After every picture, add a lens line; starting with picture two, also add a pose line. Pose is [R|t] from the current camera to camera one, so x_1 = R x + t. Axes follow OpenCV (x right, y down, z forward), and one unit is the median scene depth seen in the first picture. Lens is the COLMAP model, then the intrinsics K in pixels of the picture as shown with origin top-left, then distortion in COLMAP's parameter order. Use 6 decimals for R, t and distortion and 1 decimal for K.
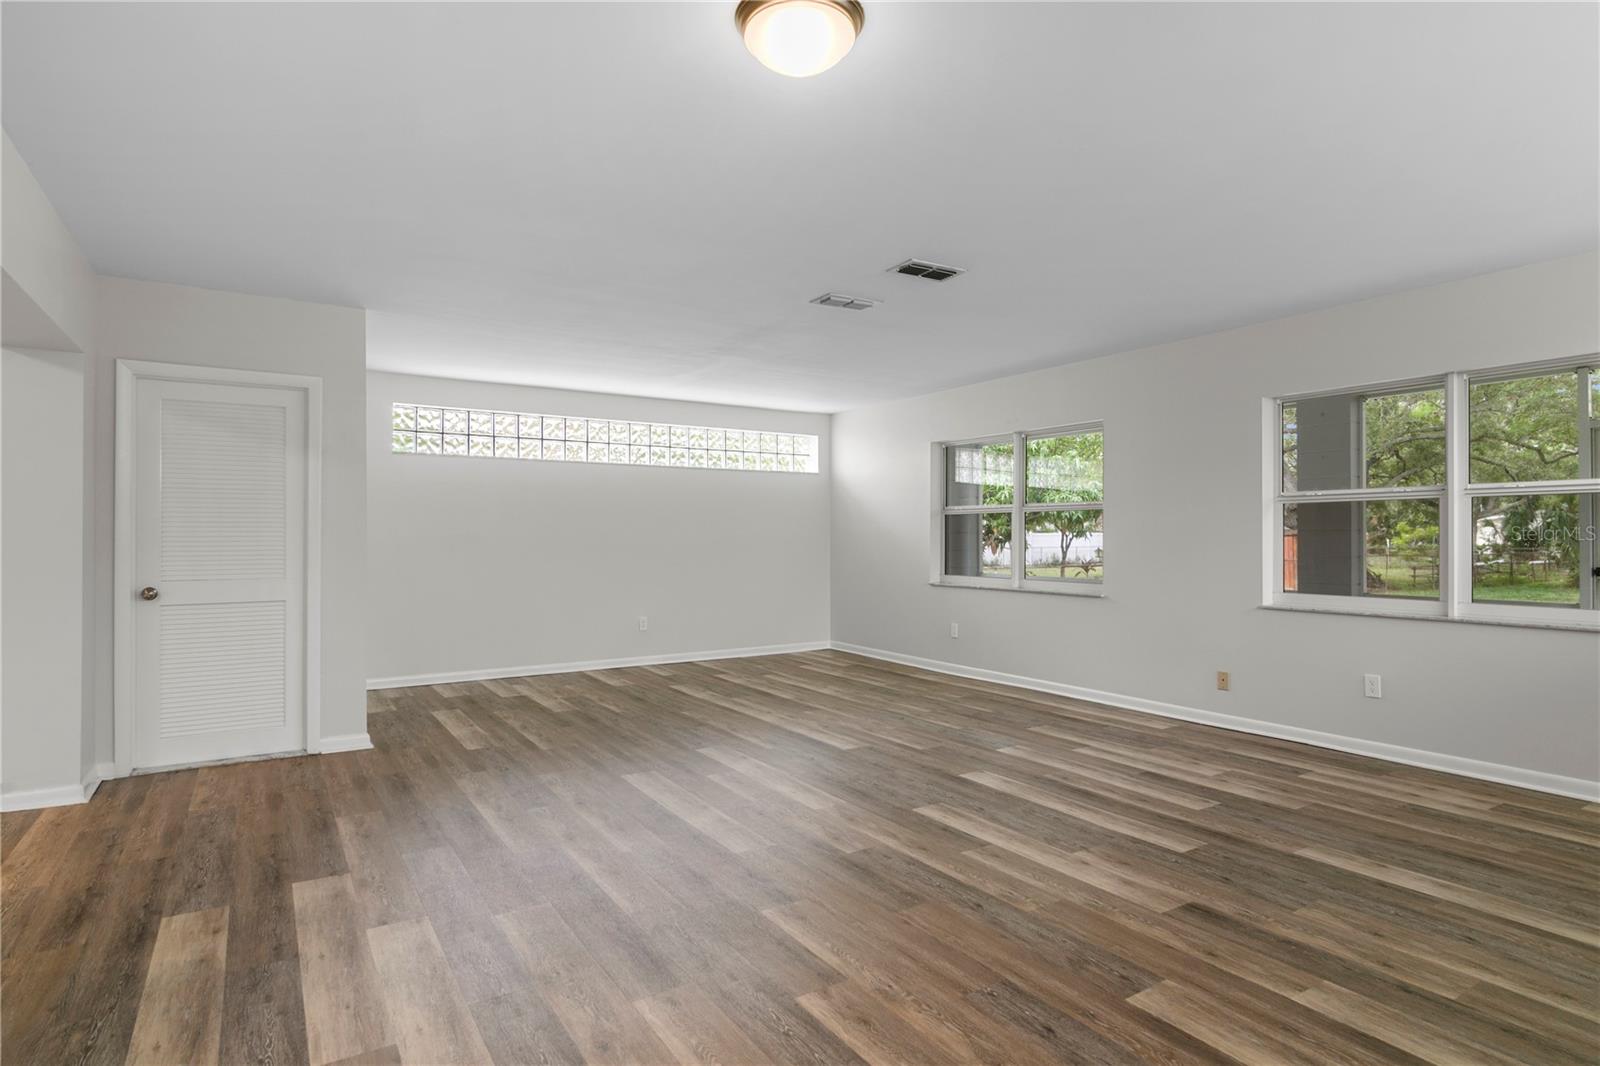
lens RADIAL K [[855.1, 0, 800.0], [0, 855.1, 533.0], [0, 0, 1]] dist [-0.000117, -0.000332]
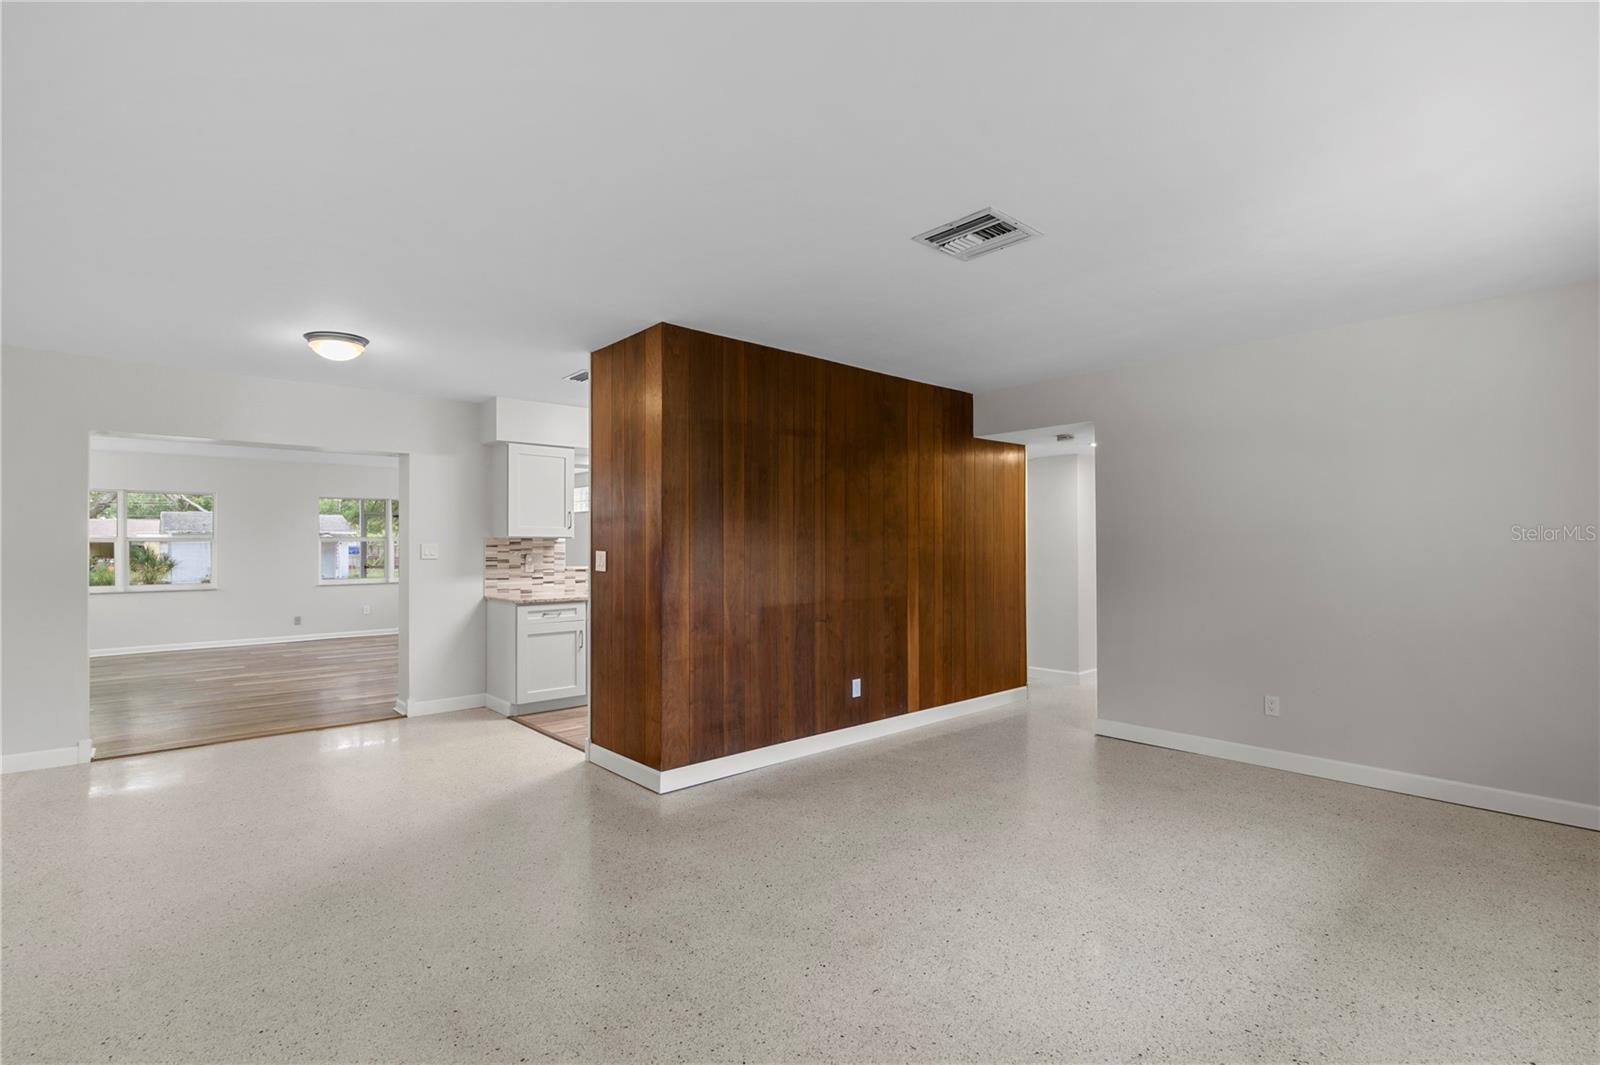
lens RADIAL K [[729.0, 0, 800.0], [0, 729.0, 532.5], [0, 0, 1]] dist [0.002069, 0.000232]
pose [[-0.179845, 0.019730, 0.983497, -2.551955], [0.001657, 0.999803, -0.019754, -0.025993], [-0.983694, -0.001923, -0.179842, 0.092526]]
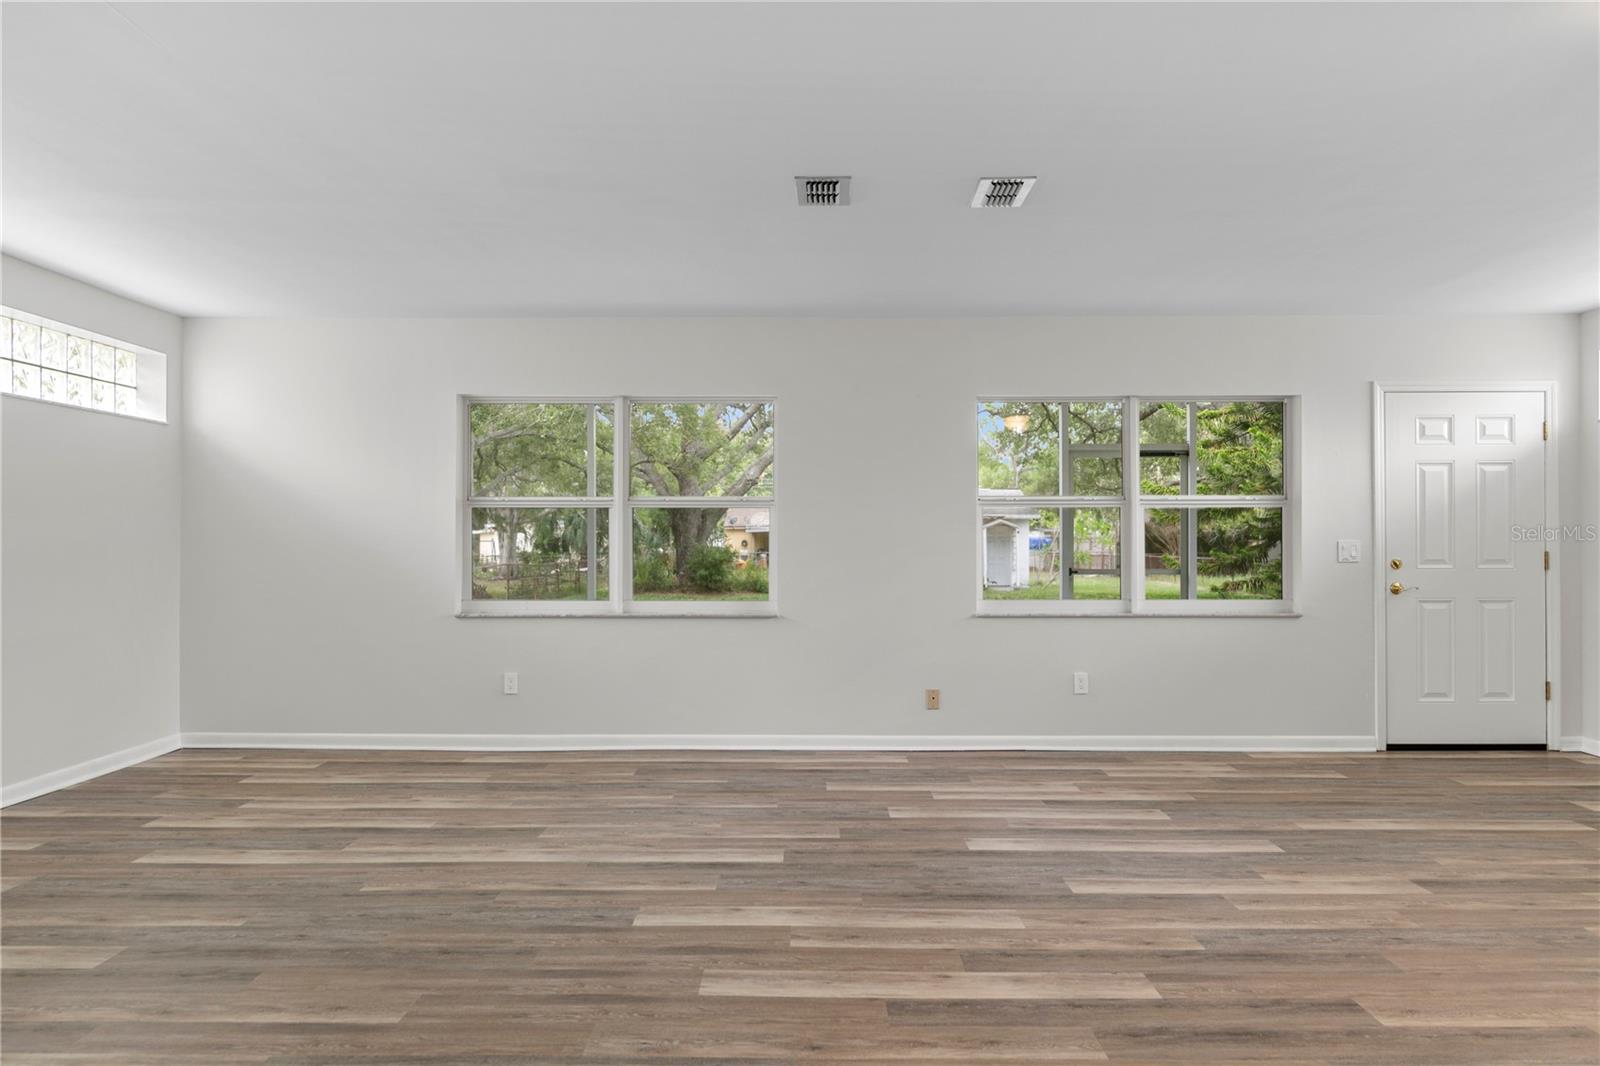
lens RADIAL K [[1153.1, 0, 800.0], [0, 1153.1, 533.0], [0, 0, 1]] dist [0.003001, -0.001417]
pose [[0.538362, 0.008151, 0.842674, -0.986688], [-0.003303, 0.999966, -0.007562, 0.007918], [-0.842707, 0.001288, 0.538371, 0.723368]]
